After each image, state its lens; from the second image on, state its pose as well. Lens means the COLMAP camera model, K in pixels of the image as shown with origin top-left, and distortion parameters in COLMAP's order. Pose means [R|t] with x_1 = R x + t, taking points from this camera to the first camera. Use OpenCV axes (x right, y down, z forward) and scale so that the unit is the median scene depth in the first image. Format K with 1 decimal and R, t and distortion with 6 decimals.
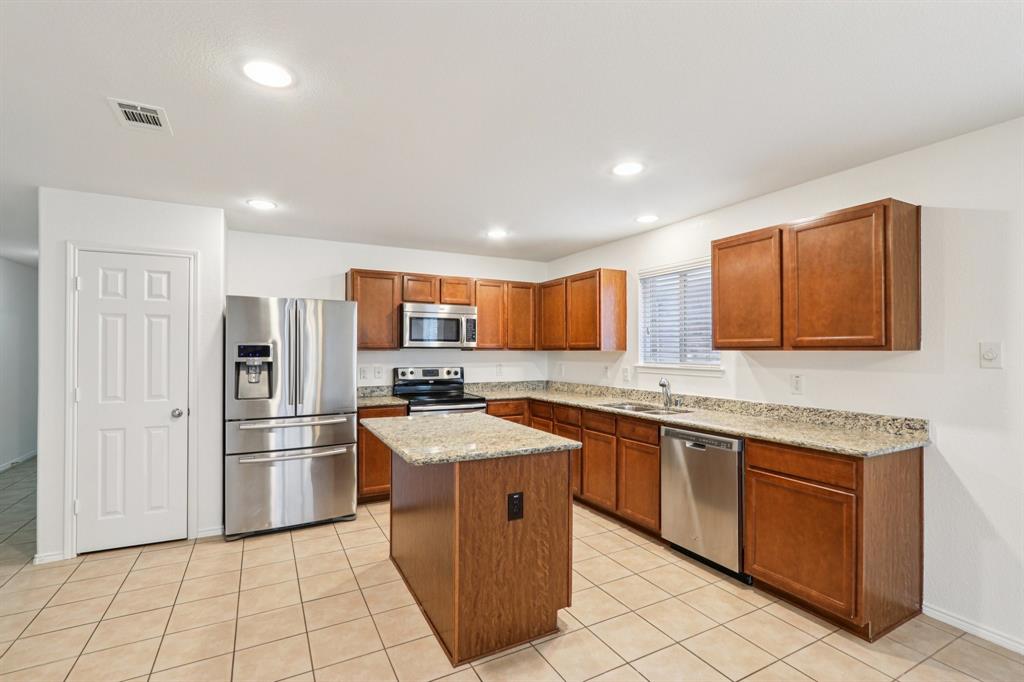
lens RADIAL K [[468.6, 0, 516.3], [0, 468.6, 345.9], [0, 0, 1]] dist [0.003131, 0.000109]
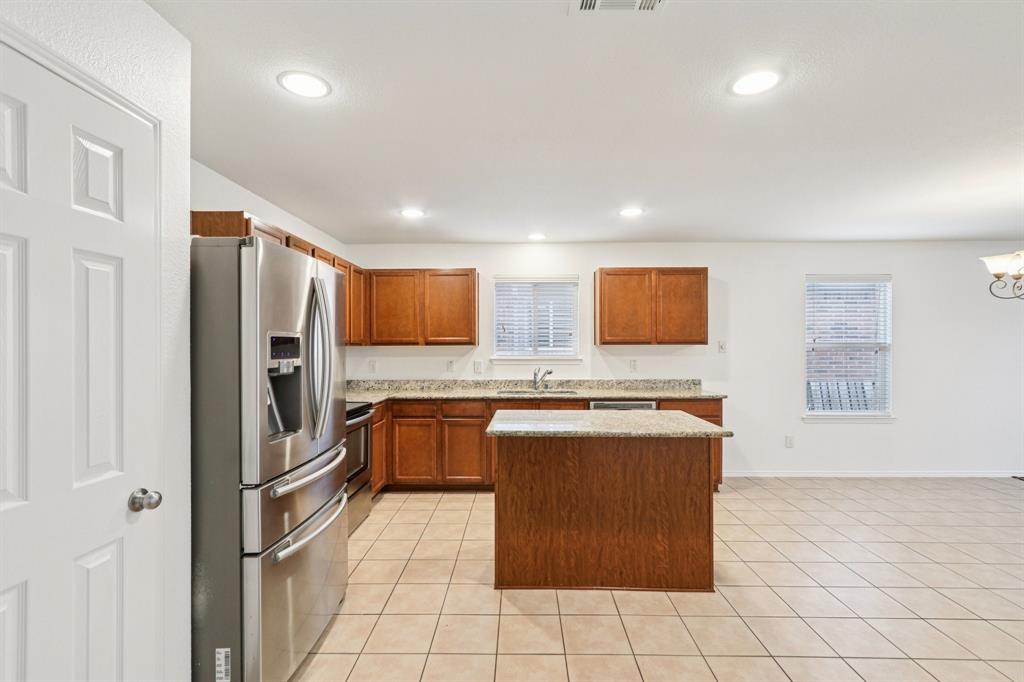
lens RADIAL K [[468.6, 0, 515.1], [0, 468.6, 342.5], [0, 0, 1]] dist [0.003131, 0.000109]
pose [[0.493746, 0.003287, 0.869600, -0.886440], [-0.005383, 0.999985, -0.000723, 0.004639], [-0.869590, -0.004324, 0.493756, 0.495432]]
